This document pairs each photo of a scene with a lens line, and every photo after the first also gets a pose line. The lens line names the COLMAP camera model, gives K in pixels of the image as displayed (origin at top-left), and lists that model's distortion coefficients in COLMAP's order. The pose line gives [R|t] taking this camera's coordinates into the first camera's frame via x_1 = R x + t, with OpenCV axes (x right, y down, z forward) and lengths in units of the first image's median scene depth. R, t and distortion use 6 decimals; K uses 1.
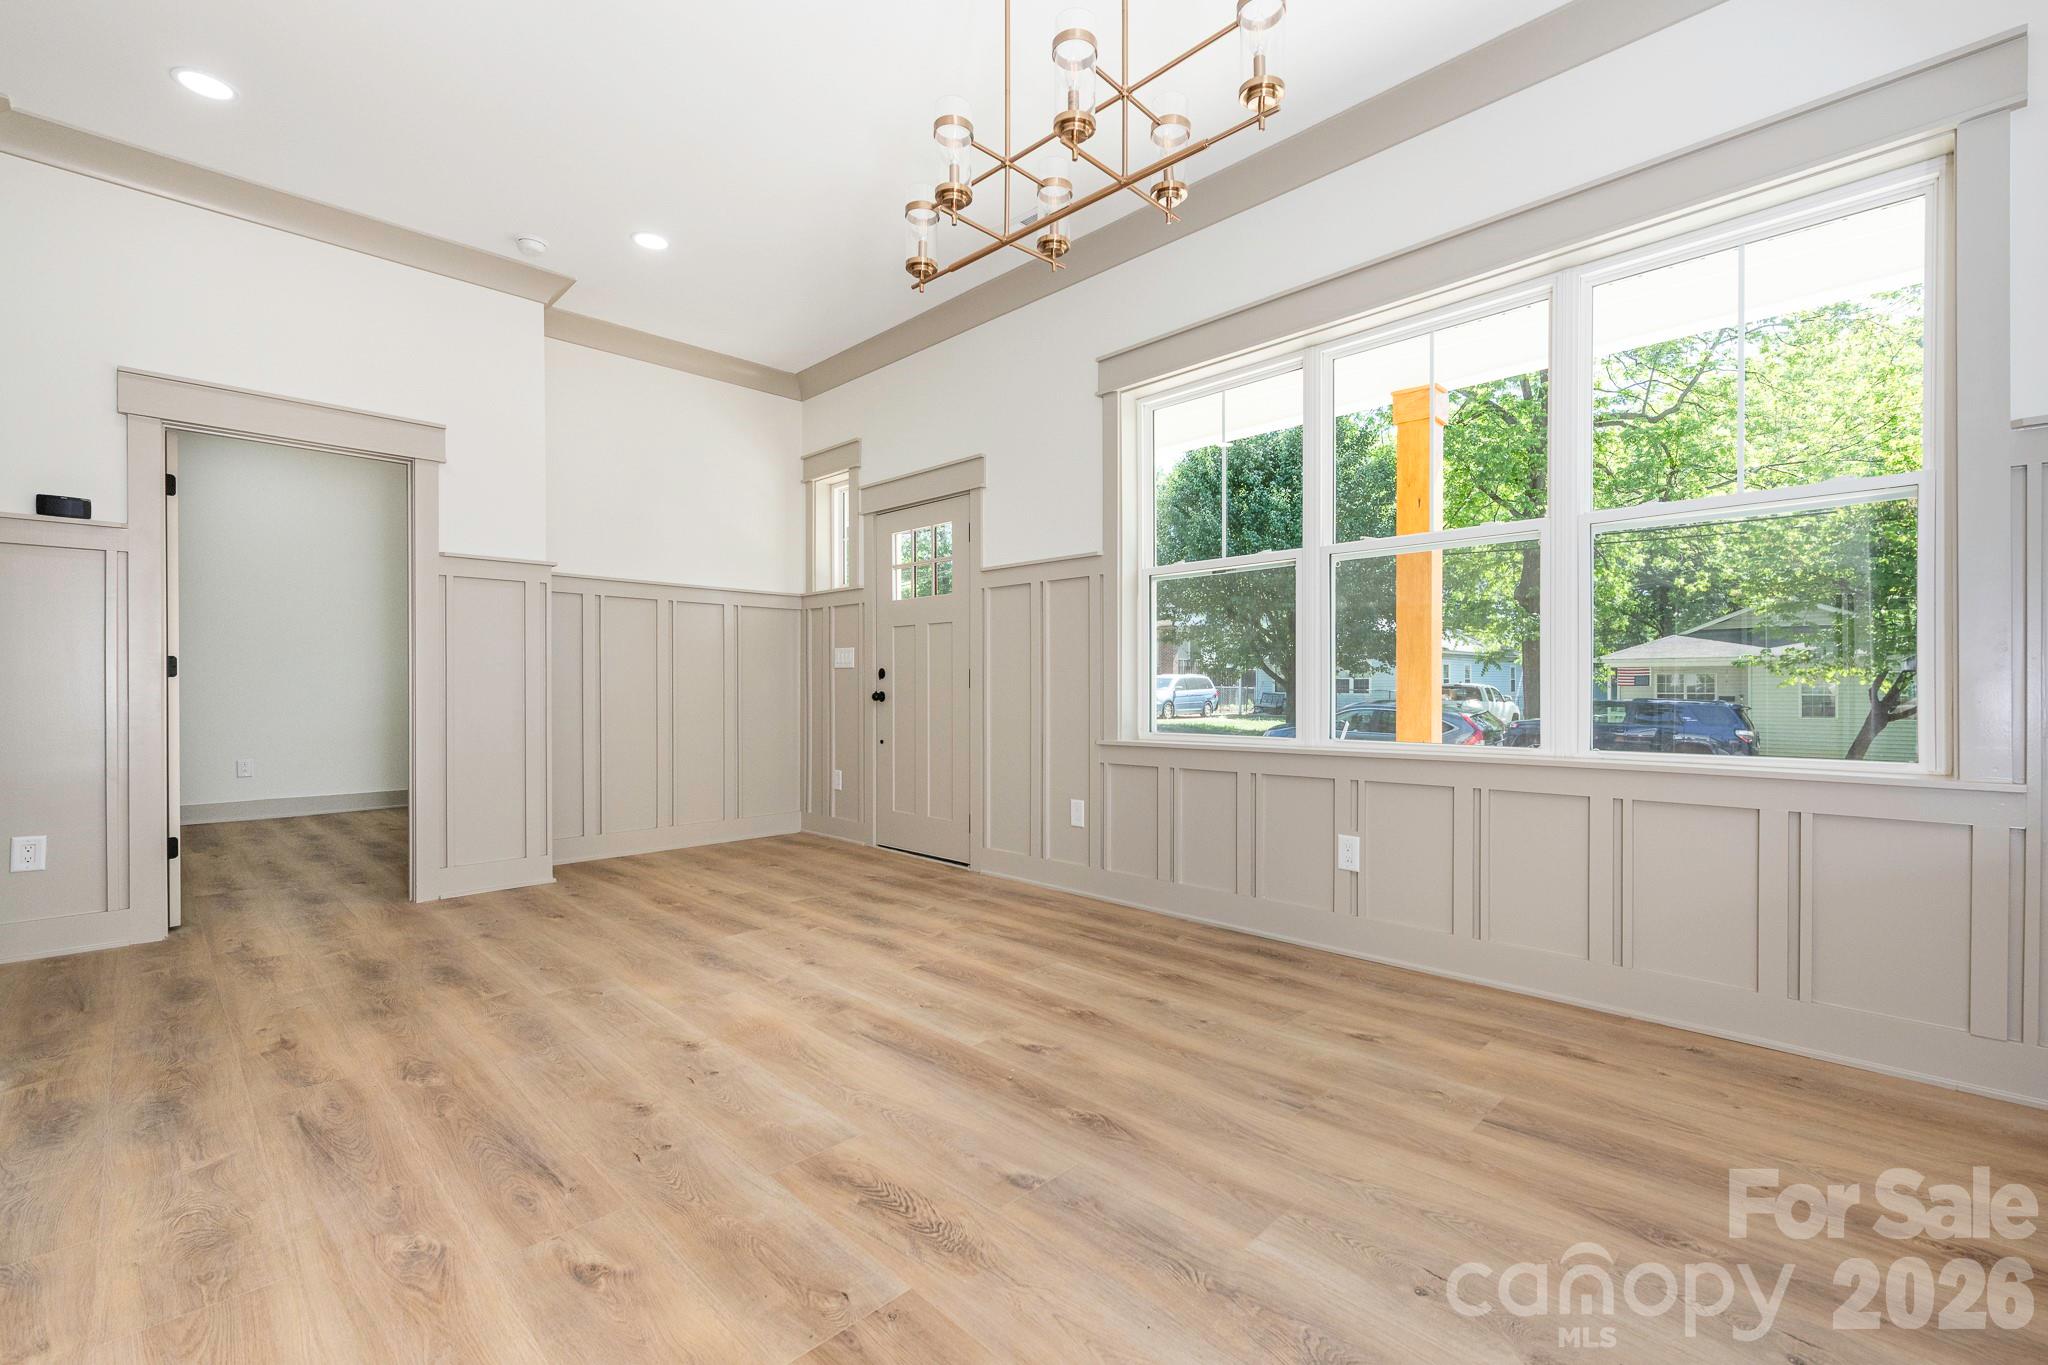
lens RADIAL K [[859.9, 0, 1028.9], [0, 859.9, 718.4], [0, 0, 1]] dist [0.002496, 0.000121]
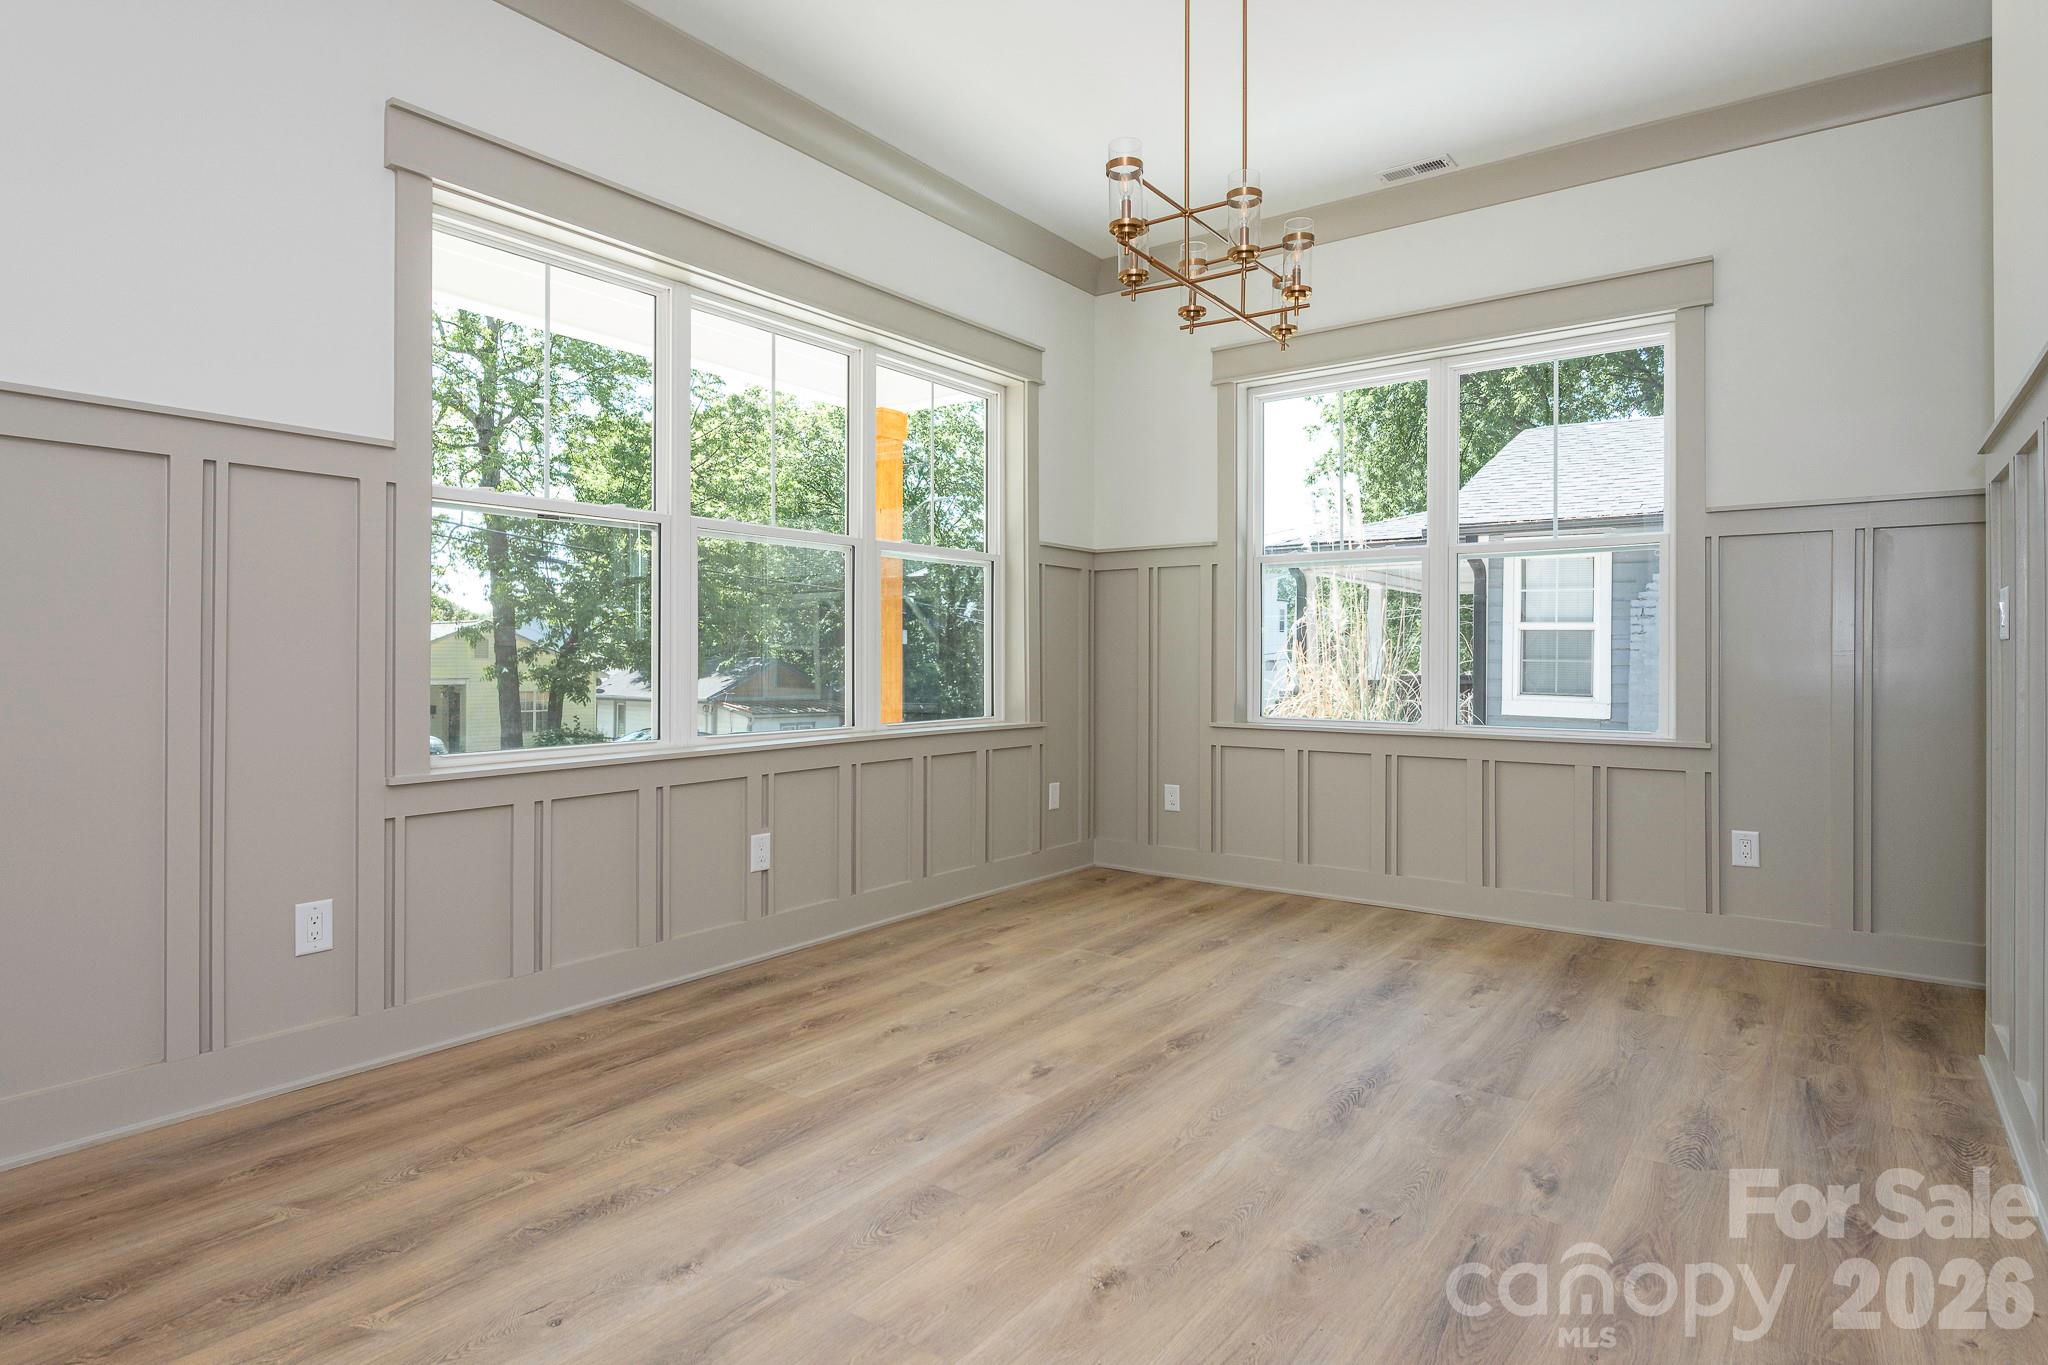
lens RADIAL K [[1115.8, 0, 1026.5], [0, 1115.8, 650.6], [0, 0, 1]] dist [-0.002840, -0.001213]
pose [[-0.140289, 0.004733, 0.990099, -1.056828], [0.037729, 0.999288, 0.000569, -0.065092], [-0.989392, 0.037435, -0.140367, 1.037036]]
